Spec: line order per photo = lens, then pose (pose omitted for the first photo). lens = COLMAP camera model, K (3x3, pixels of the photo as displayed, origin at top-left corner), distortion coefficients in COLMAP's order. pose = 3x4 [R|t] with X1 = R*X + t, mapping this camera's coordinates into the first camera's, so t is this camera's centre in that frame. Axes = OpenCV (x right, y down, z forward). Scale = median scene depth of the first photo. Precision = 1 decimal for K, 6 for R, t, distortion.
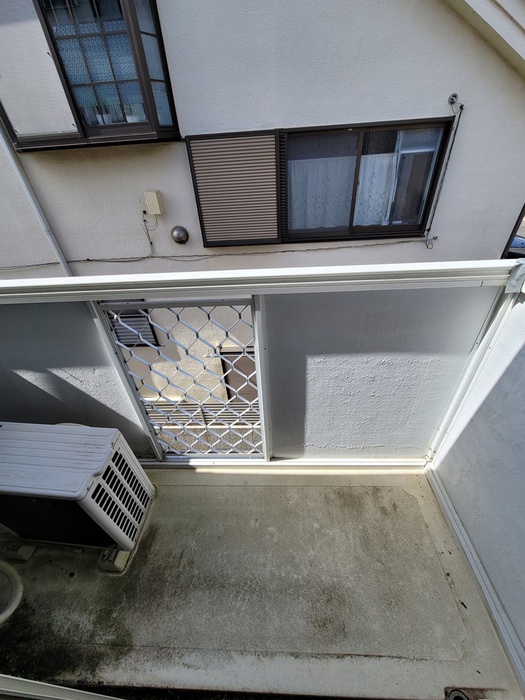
lens RADIAL K [[289.3, 0, 262.3], [0, 289.3, 349.3], [0, 0, 1]] dist [-0.006902, 0.000874]
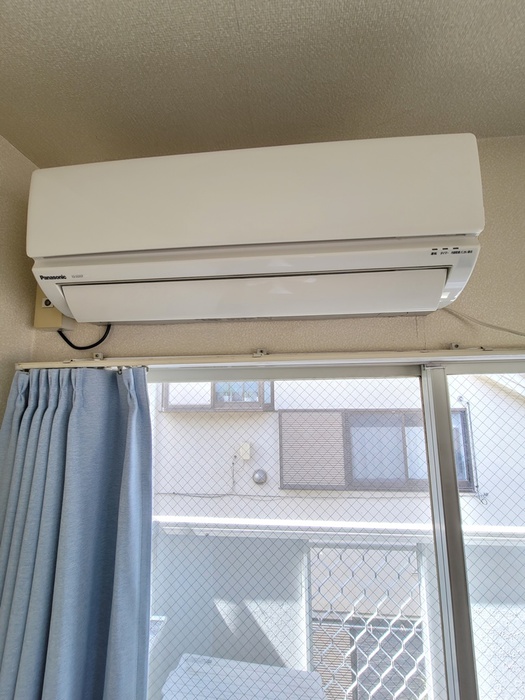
lens RADIAL K [[289.3, 0, 262.1], [0, 289.3, 345.7], [0, 0, 1]] dist [-0.006902, 0.000874]
pose [[0.997201, 0.037583, -0.064628, -0.263896], [-0.072187, 0.708928, -0.701576, 0.064928], [0.019450, 0.704278, 0.709658, -0.266693]]
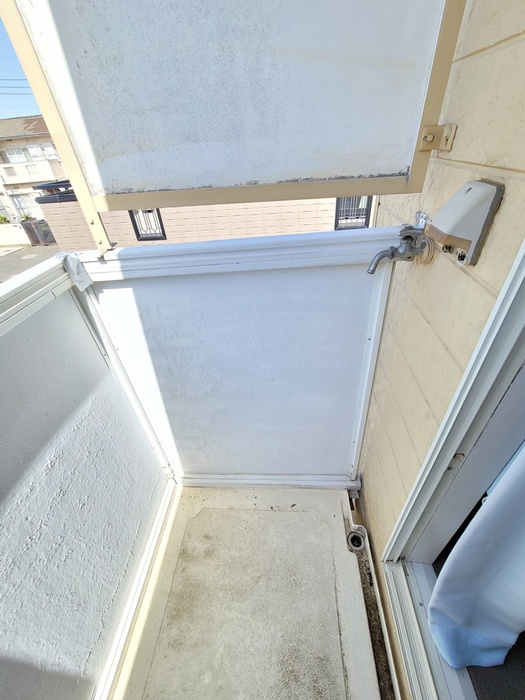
lens RADIAL K [[289.3, 0, 261.0], [0, 289.3, 347.7], [0, 0, 1]] dist [-0.006902, 0.000874]
pose [[0.040049, -0.541412, 0.839803, 0.023501], [0.652250, 0.650871, 0.388505, -0.024628], [-0.756945, 0.532202, 0.379203, 0.121818]]
